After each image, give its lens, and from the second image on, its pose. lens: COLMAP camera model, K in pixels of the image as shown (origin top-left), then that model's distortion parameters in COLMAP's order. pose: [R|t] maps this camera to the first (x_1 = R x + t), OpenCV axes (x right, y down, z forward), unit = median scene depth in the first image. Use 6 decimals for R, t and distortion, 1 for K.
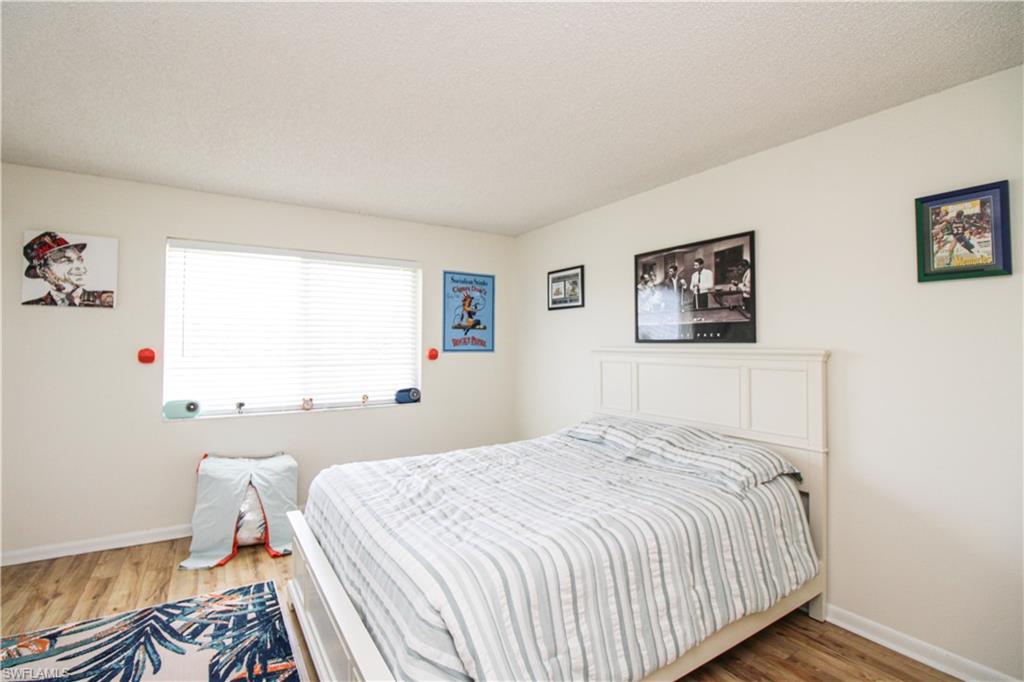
lens RADIAL K [[470.3, 0, 512.2], [0, 470.3, 329.5], [0, 0, 1]] dist [0.003556, -0.015410]
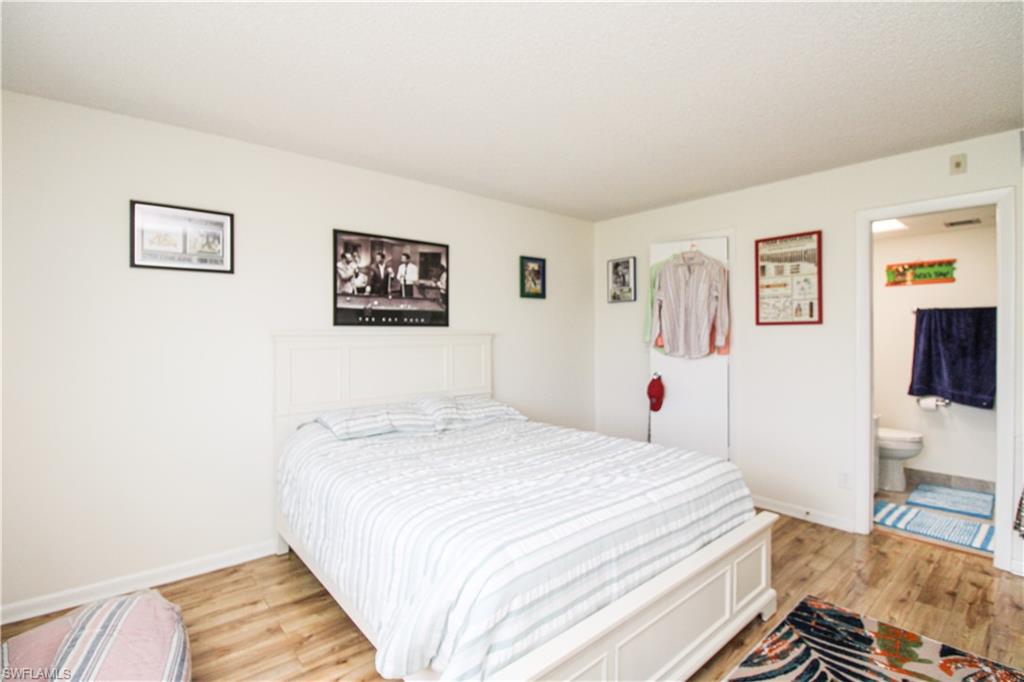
lens RADIAL K [[470.3, 0, 512.2], [0, 470.3, 329.5], [0, 0, 1]] dist [0.003556, -0.015410]
pose [[-0.131760, 0.004450, 0.991272, -0.776056], [-0.028322, 0.999565, -0.008251, 0.037311], [-0.990877, -0.029162, -0.131576, 0.888798]]
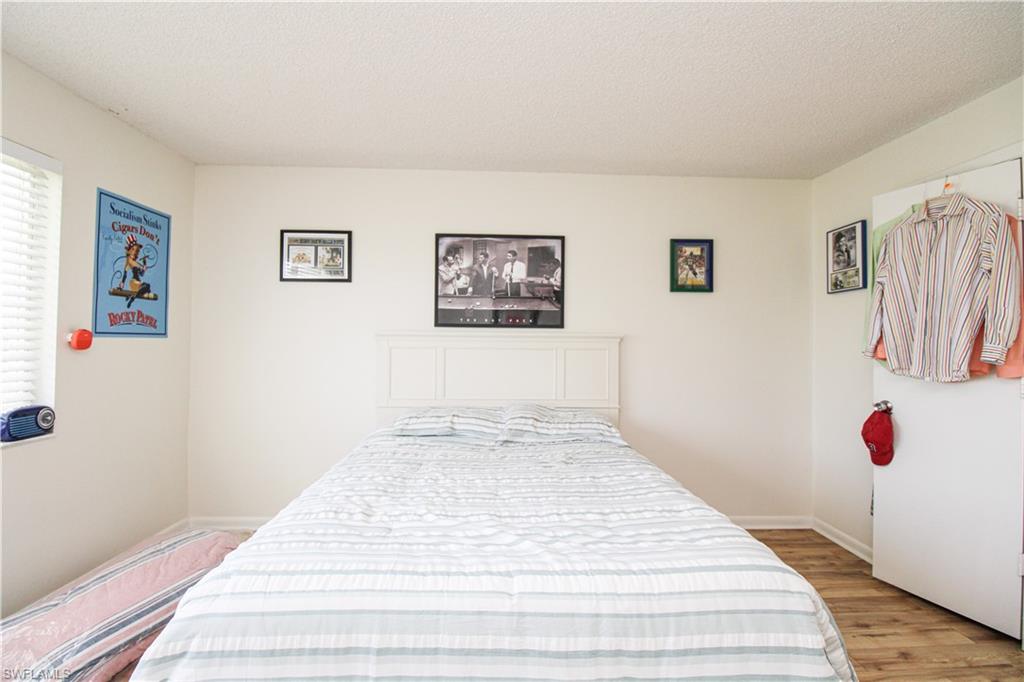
lens RADIAL K [[470.3, 0, 512.2], [0, 470.3, 329.5], [0, 0, 1]] dist [0.003556, -0.015410]
pose [[0.509471, 0.021597, 0.860217, -0.536415], [-0.035640, 0.999357, -0.003982, 0.036750], [-0.859750, -0.028630, 0.509913, 0.439339]]
